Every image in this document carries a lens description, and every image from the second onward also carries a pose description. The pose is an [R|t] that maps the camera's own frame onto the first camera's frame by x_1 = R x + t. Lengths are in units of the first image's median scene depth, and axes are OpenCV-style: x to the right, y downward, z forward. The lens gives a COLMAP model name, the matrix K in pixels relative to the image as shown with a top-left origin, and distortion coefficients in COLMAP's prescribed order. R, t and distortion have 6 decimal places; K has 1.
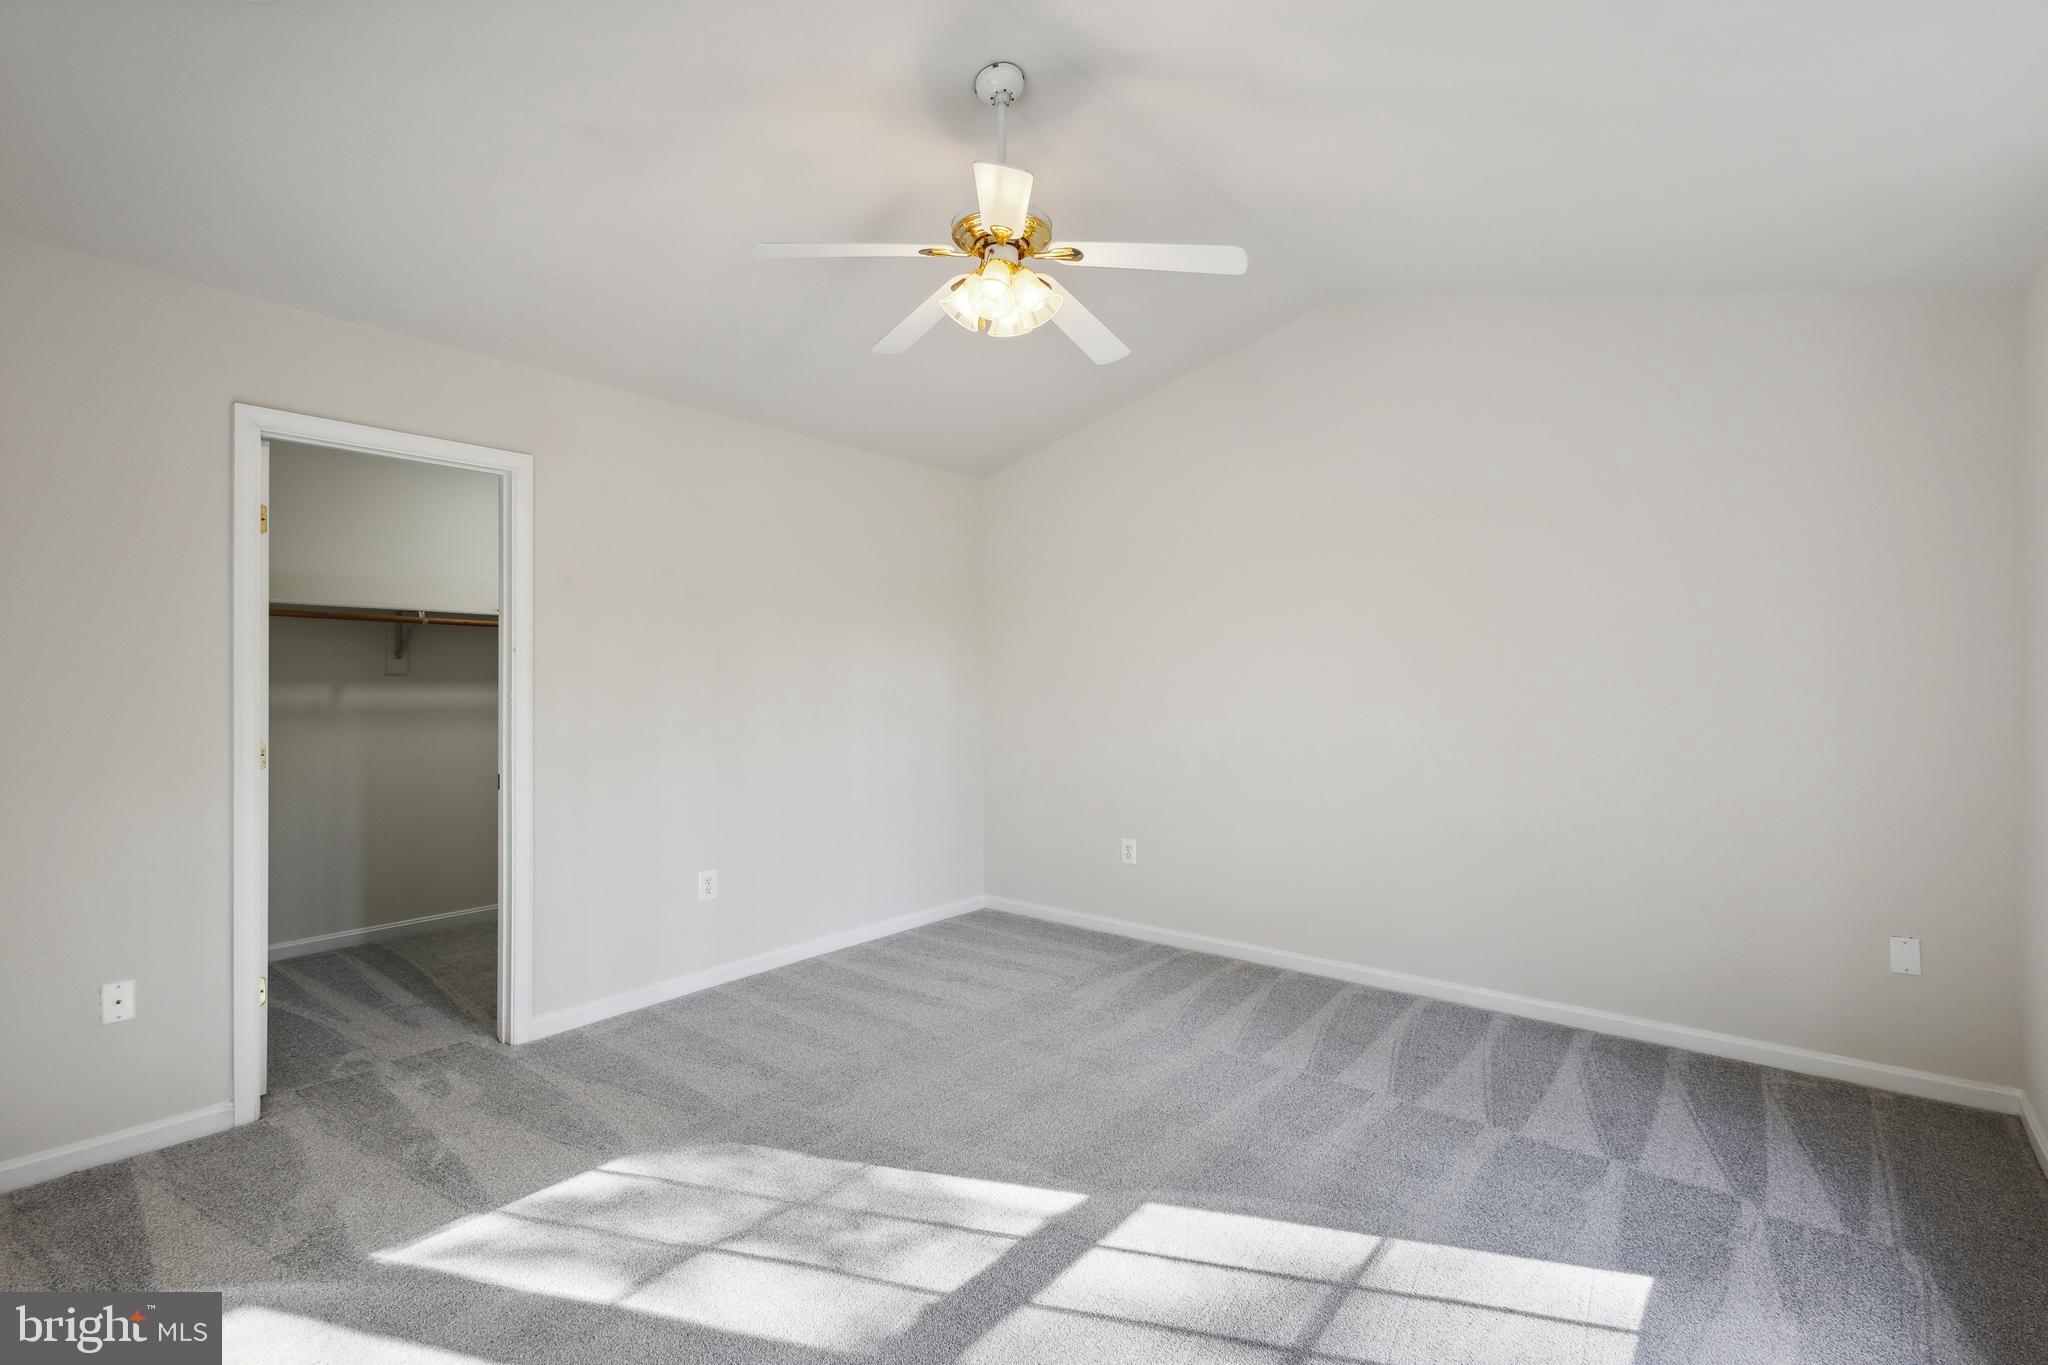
lens RADIAL K [[957.8, 0, 1029.1], [0, 957.8, 674.7], [0, 0, 1]] dist [0.009805, -0.000946]
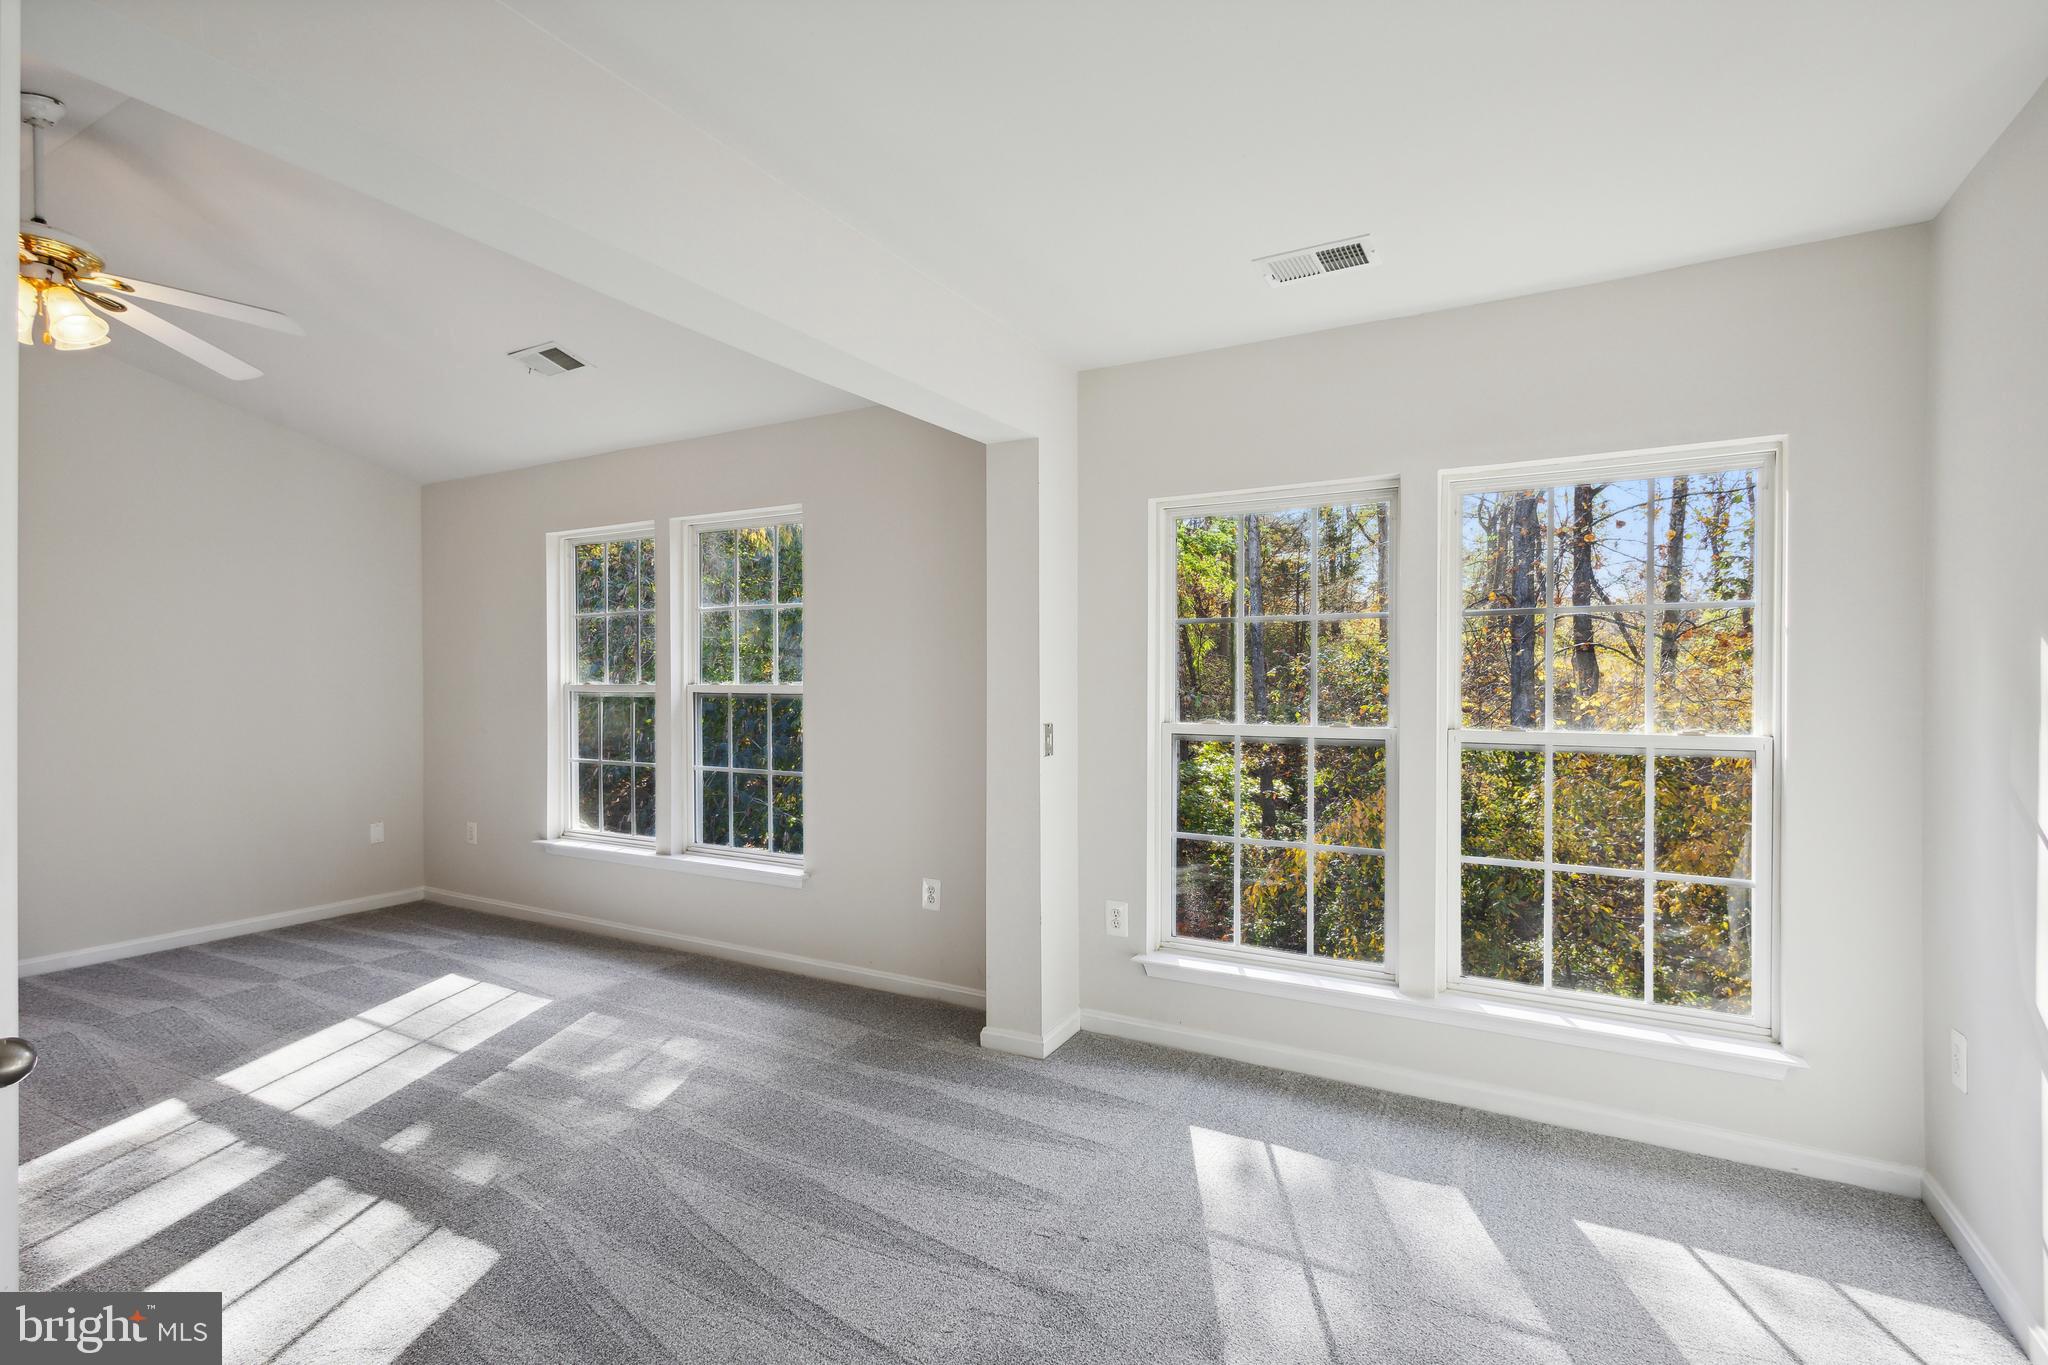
lens RADIAL K [[957.8, 0, 1028.1], [0, 957.8, 691.9], [0, 0, 1]] dist [0.009805, -0.000946]
pose [[-0.176855, -0.008370, 0.984201, -1.000682], [-0.011139, 0.999917, 0.006502, -0.001610], [-0.984174, -0.009813, -0.176934, 0.100576]]
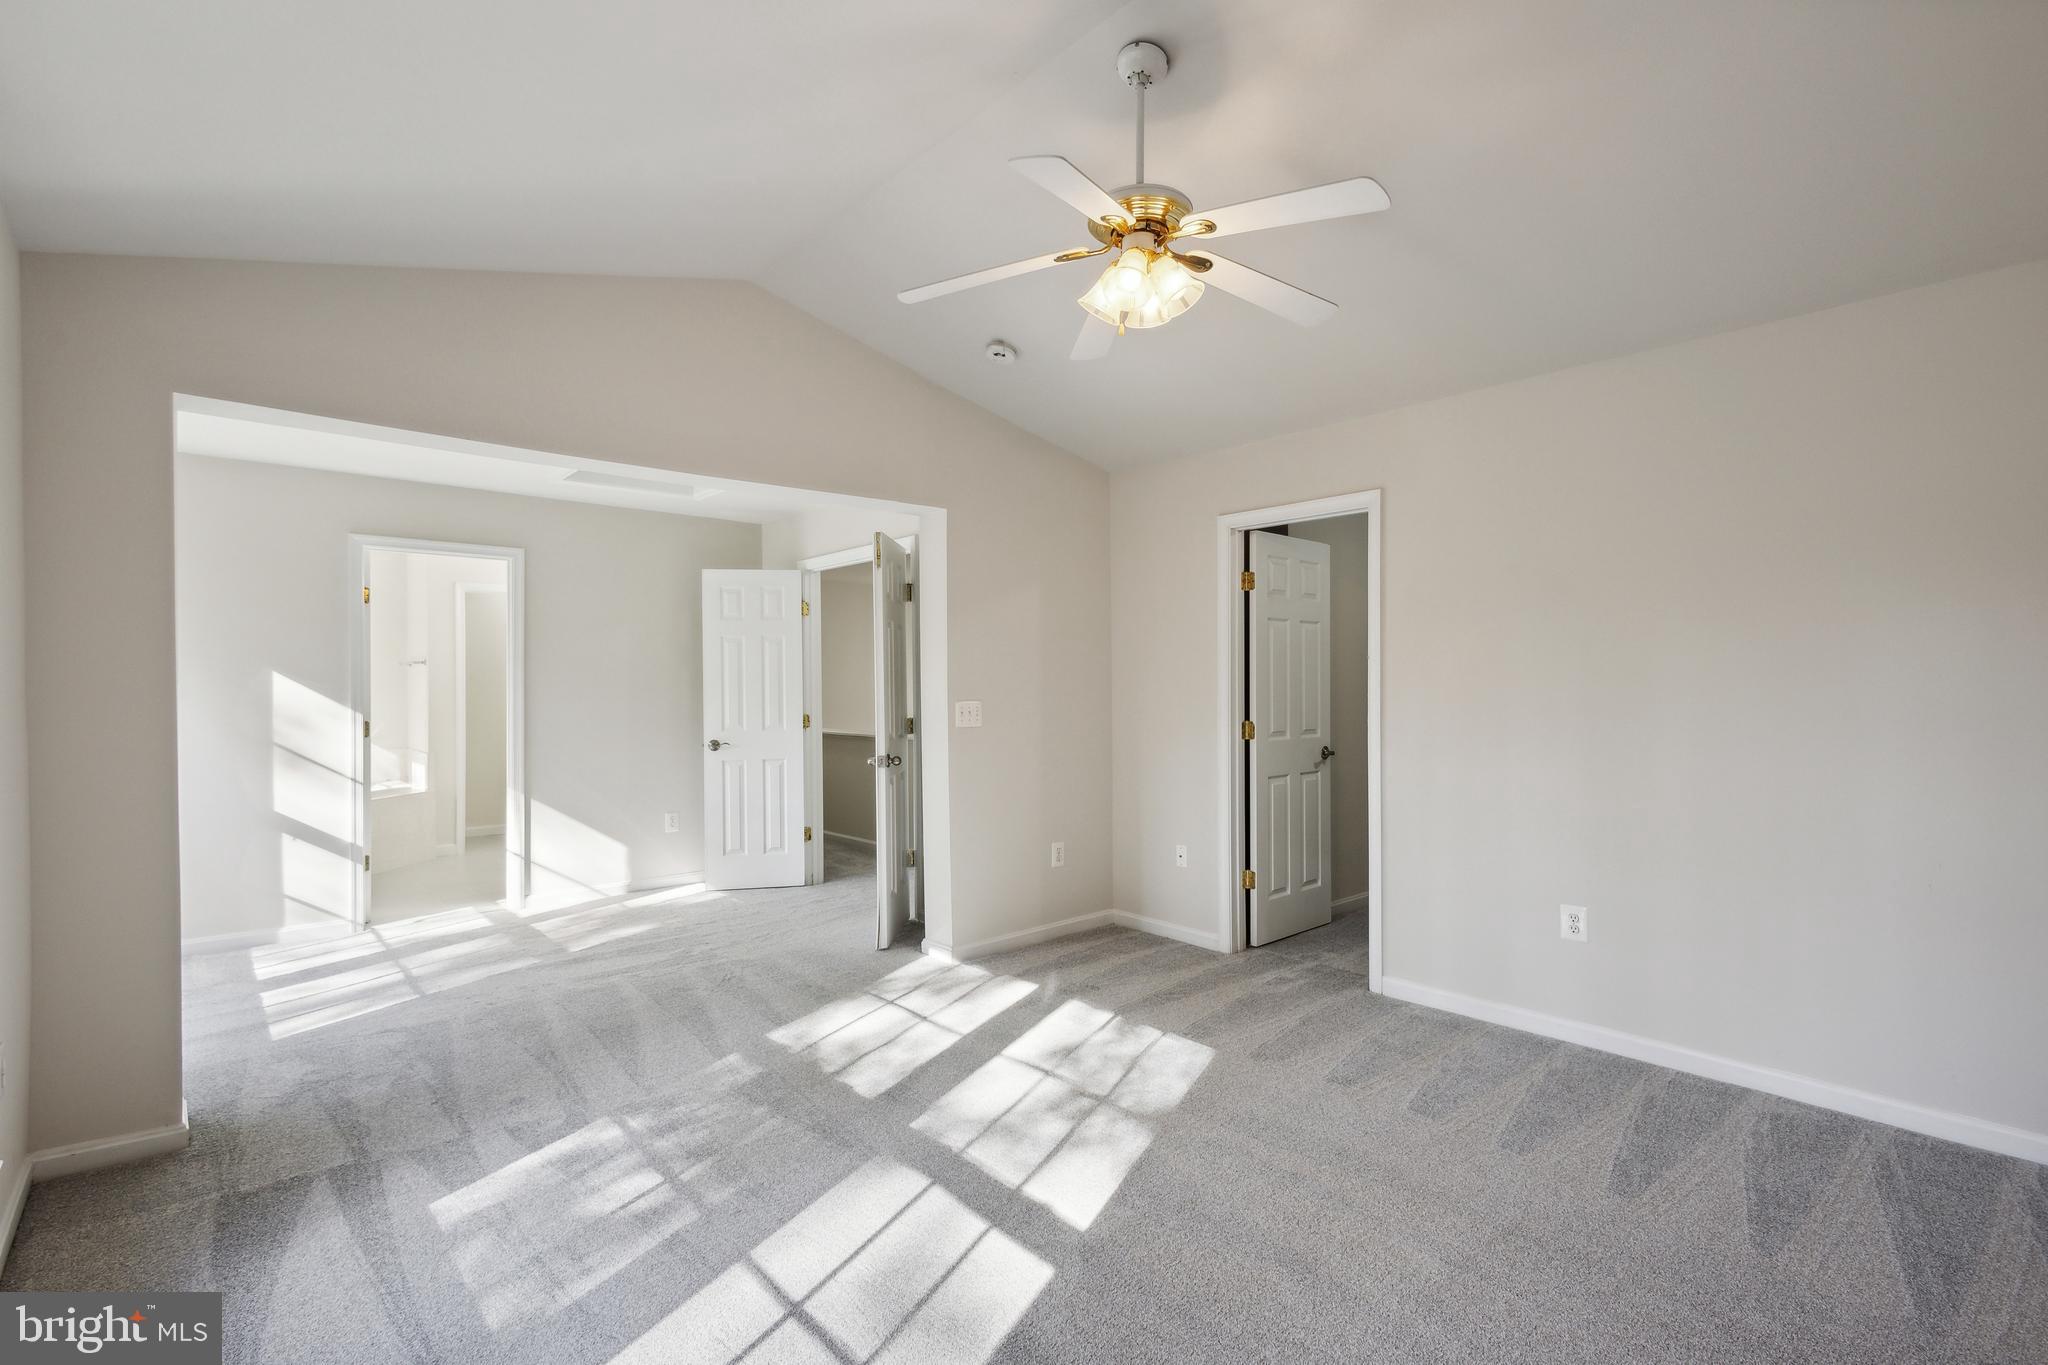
lens RADIAL K [[954.6, 0, 1016.2], [0, 954.6, 674.6], [0, 0, 1]] dist [0.008767, -0.002067]
pose [[-0.167049, 0.005330, -0.985934, 0.754604], [0.012534, 0.999916, 0.003282, -0.017062], [0.985869, -0.011809, -0.167102, 0.819341]]
